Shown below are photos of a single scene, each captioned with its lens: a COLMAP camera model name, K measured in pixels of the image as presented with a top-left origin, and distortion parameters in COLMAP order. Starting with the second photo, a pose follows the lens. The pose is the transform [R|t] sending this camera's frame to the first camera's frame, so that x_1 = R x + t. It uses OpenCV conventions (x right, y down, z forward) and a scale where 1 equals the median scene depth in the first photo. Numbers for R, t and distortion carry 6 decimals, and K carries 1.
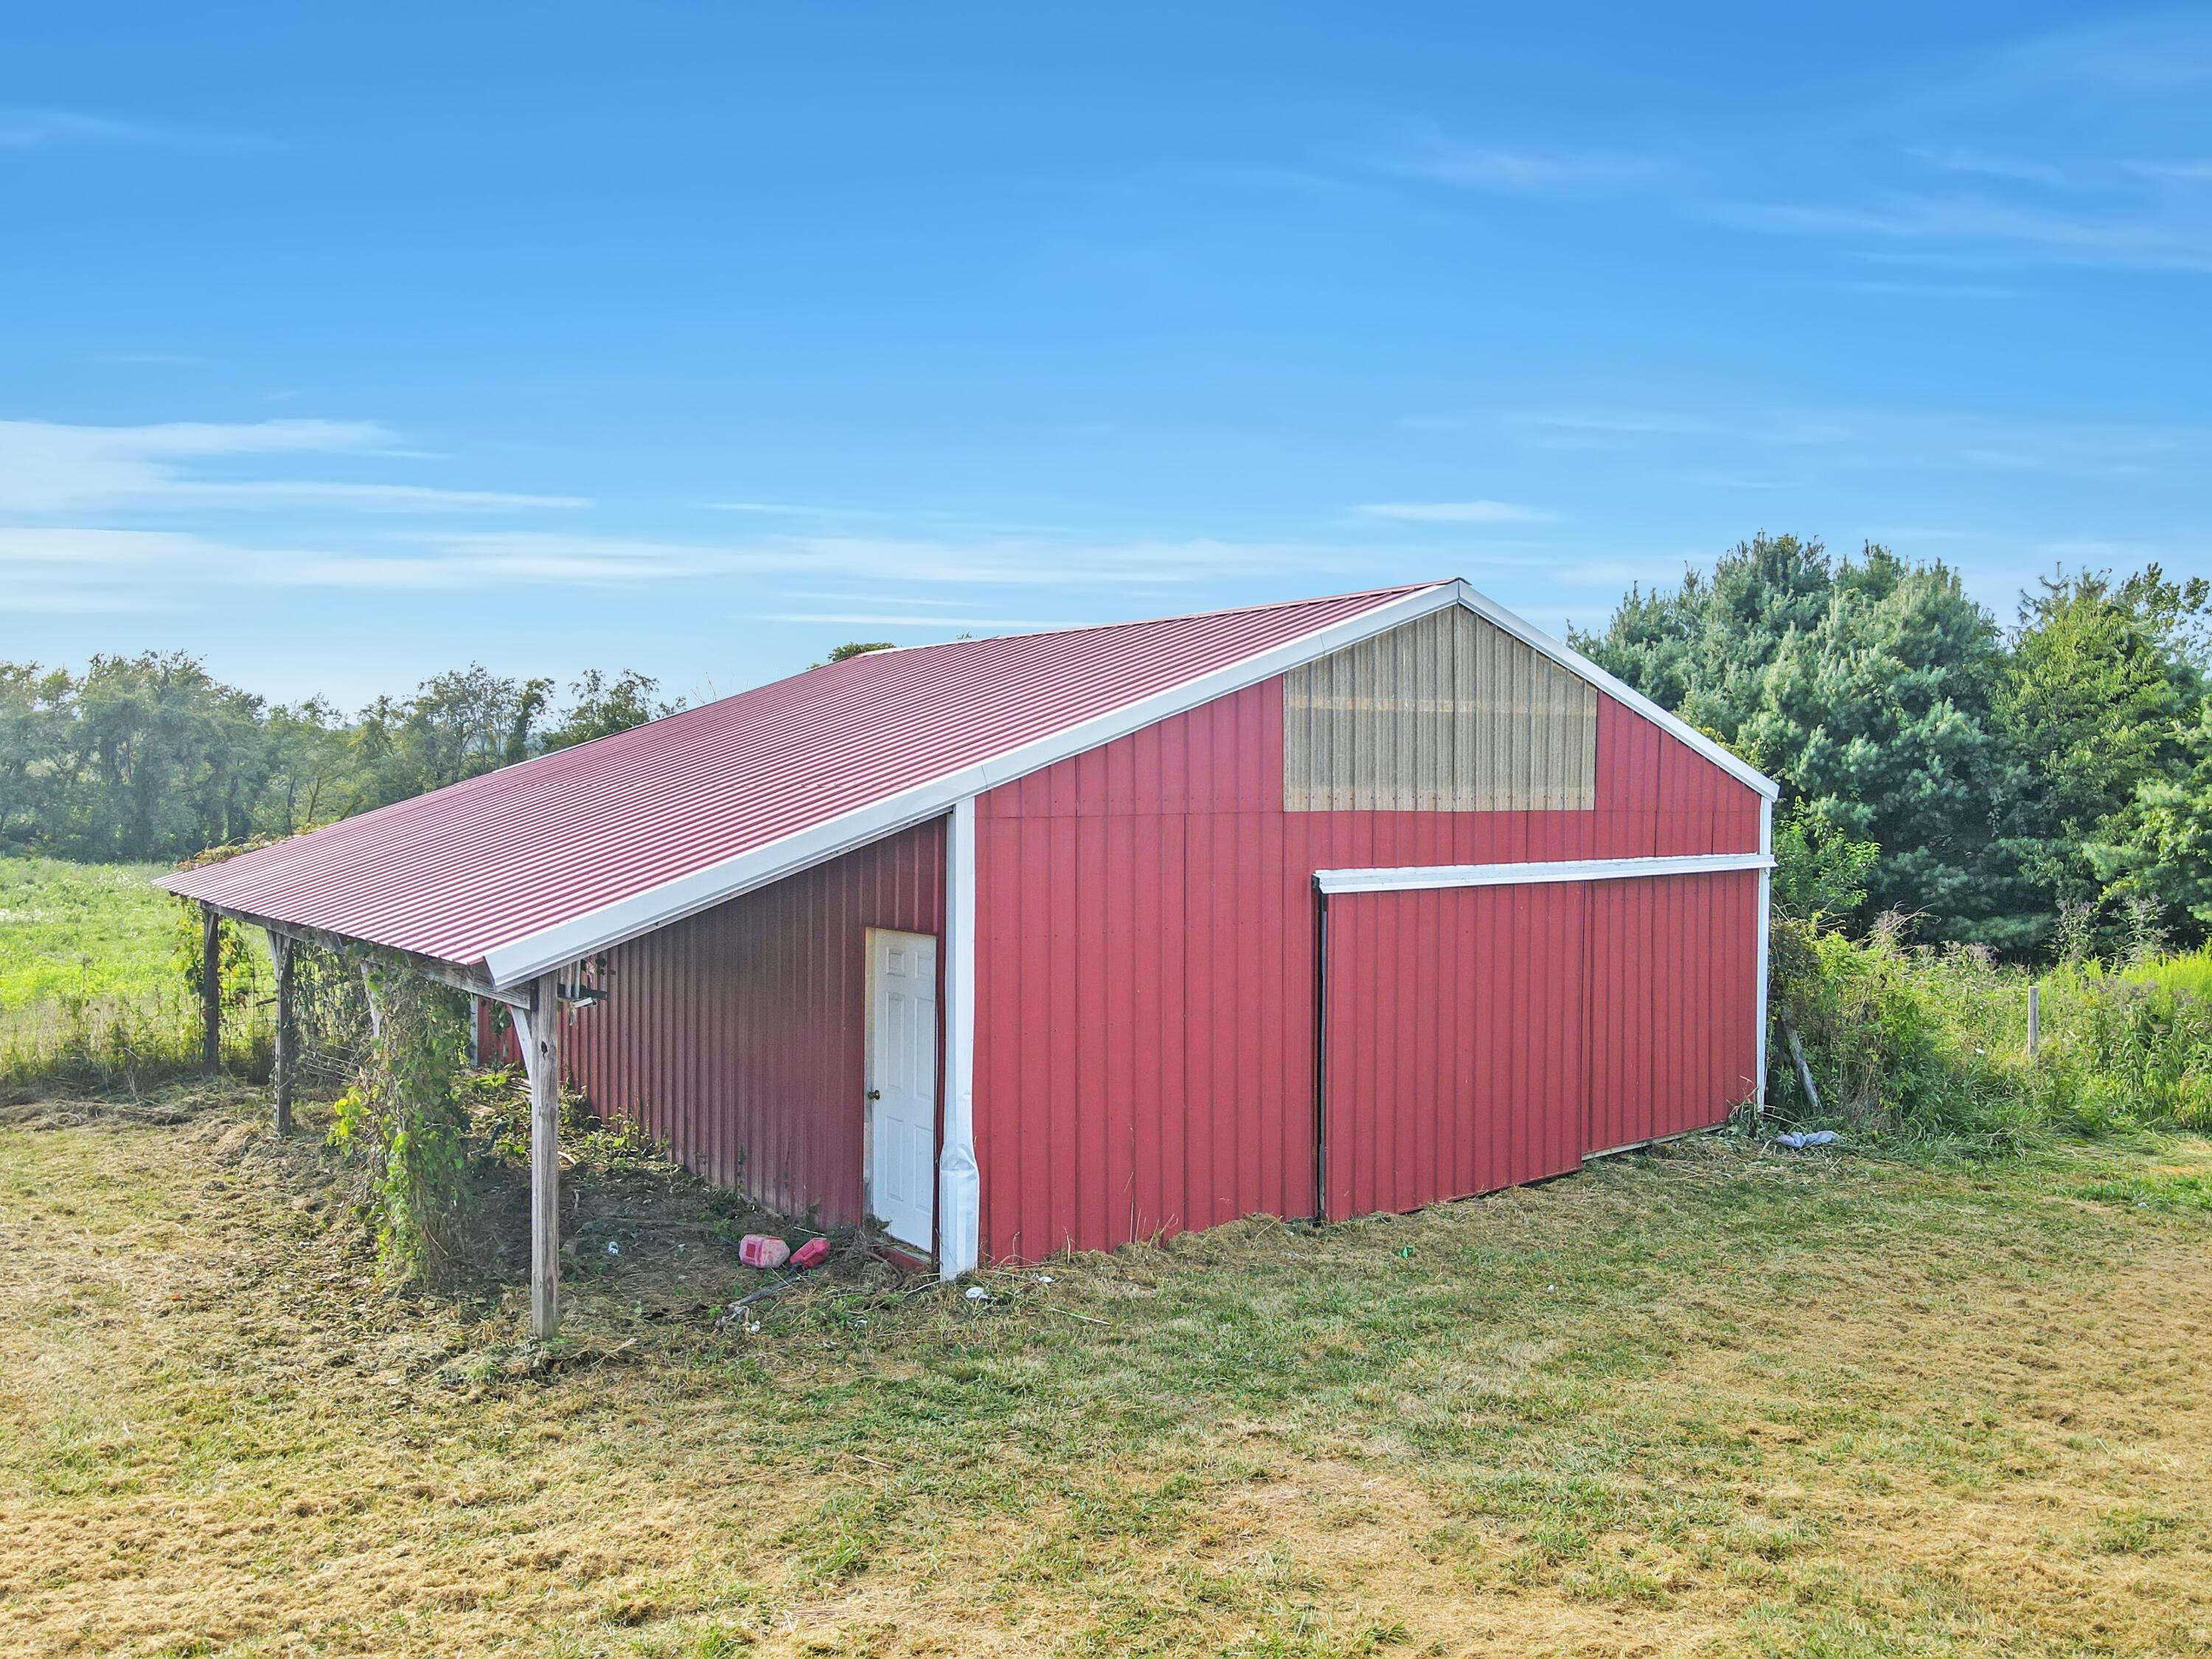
lens RADIAL K [[1574.0, 0, 1106.0], [0, 1574.0, 829.5], [0, 0, 1]] dist [0.006944, 0.010918]
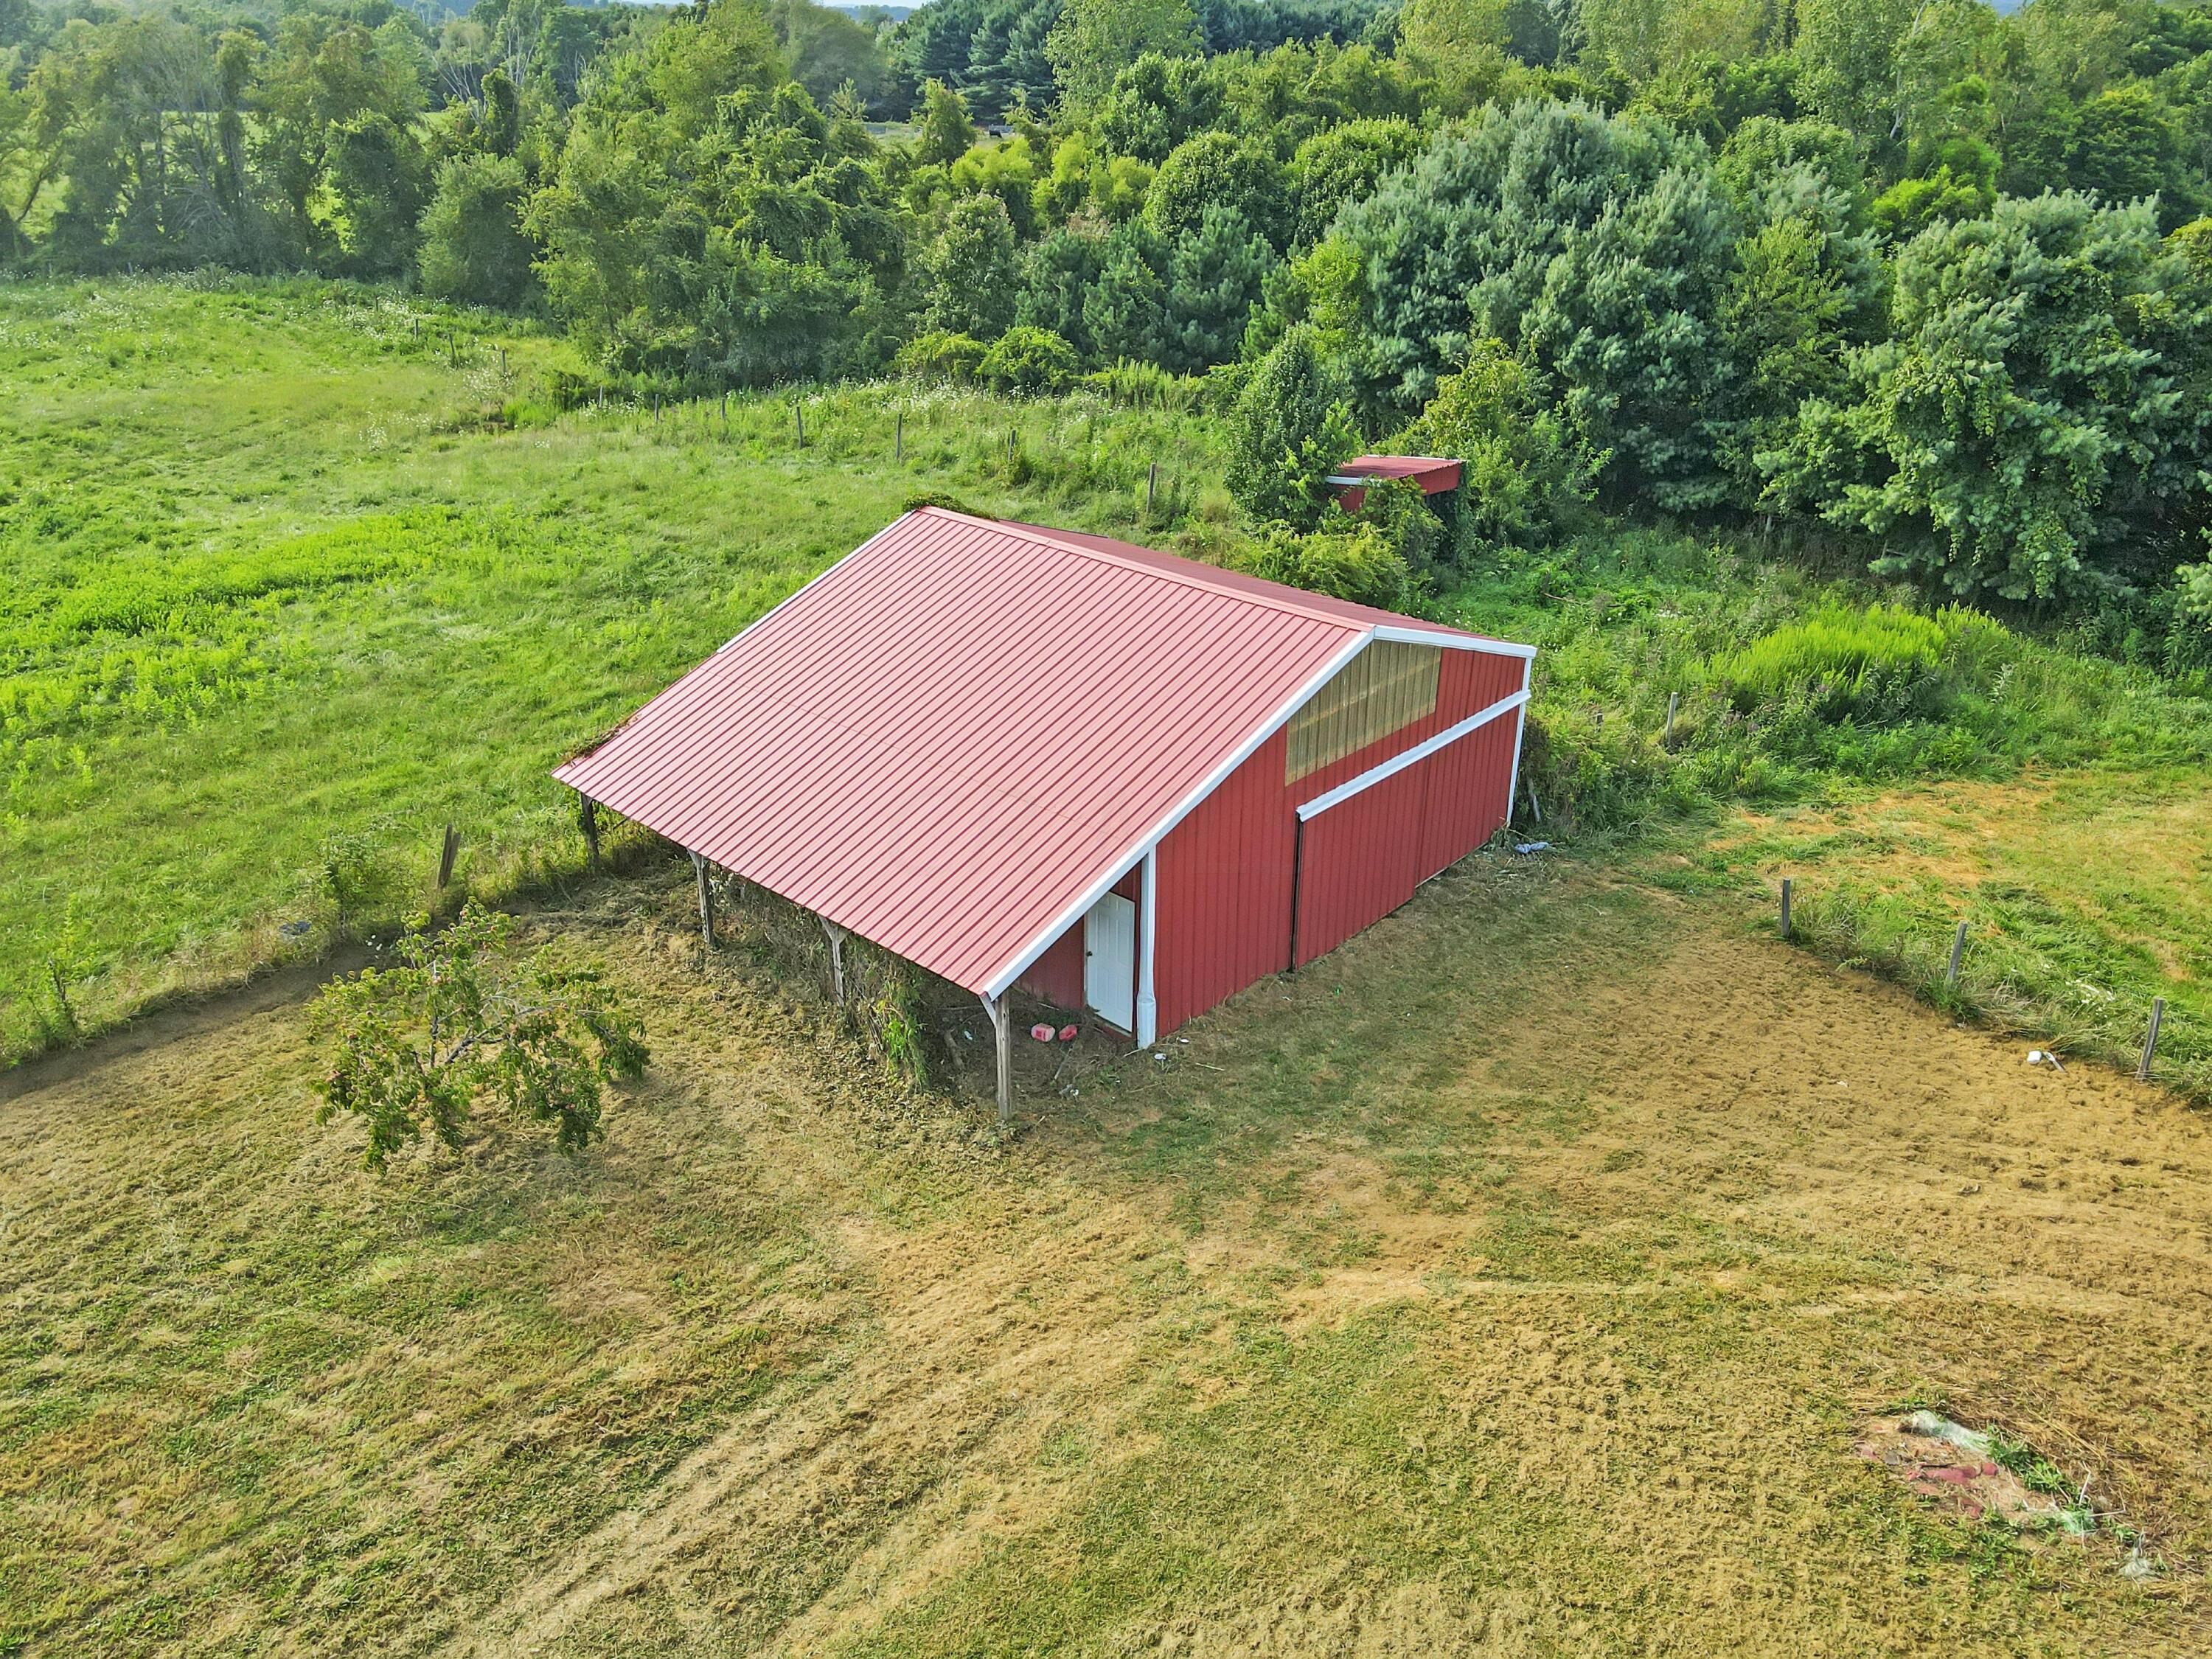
lens RADIAL K [[1574.0, 0, 1106.0], [0, 1574.0, 829.5], [0, 0, 1]] dist [0.006944, 0.010918]
pose [[0.988211, -0.075651, 0.133100, -0.318512], [0.011451, 0.903471, 0.428497, -0.699084], [-0.152668, -0.421921, 0.893686, -0.610965]]
